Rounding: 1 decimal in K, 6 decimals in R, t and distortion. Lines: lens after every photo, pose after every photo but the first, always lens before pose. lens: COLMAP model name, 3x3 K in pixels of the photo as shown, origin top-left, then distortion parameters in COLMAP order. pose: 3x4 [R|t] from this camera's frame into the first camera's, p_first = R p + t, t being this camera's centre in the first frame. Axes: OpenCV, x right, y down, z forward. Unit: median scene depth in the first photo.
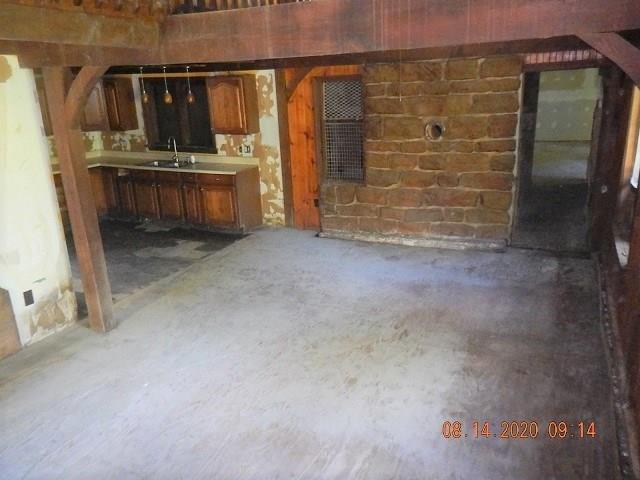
lens RADIAL K [[514.1, 0, 320.0], [0, 514.1, 239.5], [0, 0, 1]] dist [-0.056896, 0.031100]
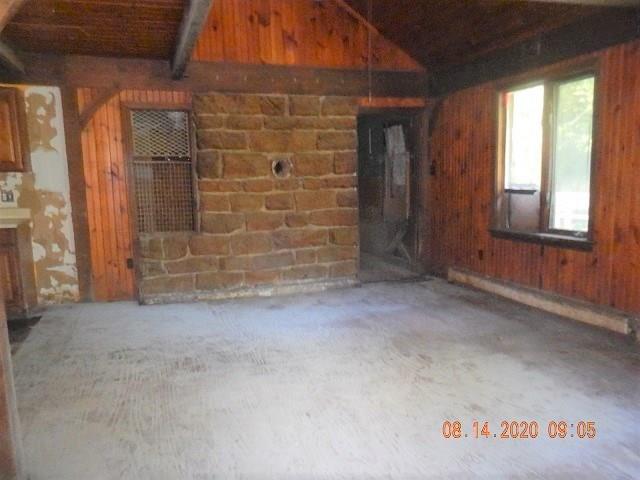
lens RADIAL K [[514.1, 0, 319.1], [0, 514.1, 240.6], [0, 0, 1]] dist [-0.056896, 0.031100]
pose [[0.715772, -0.045343, 0.696860, -0.366993], [0.178476, 0.976627, -0.119773, 0.040060], [-0.675142, 0.210103, 0.707135, 0.302843]]
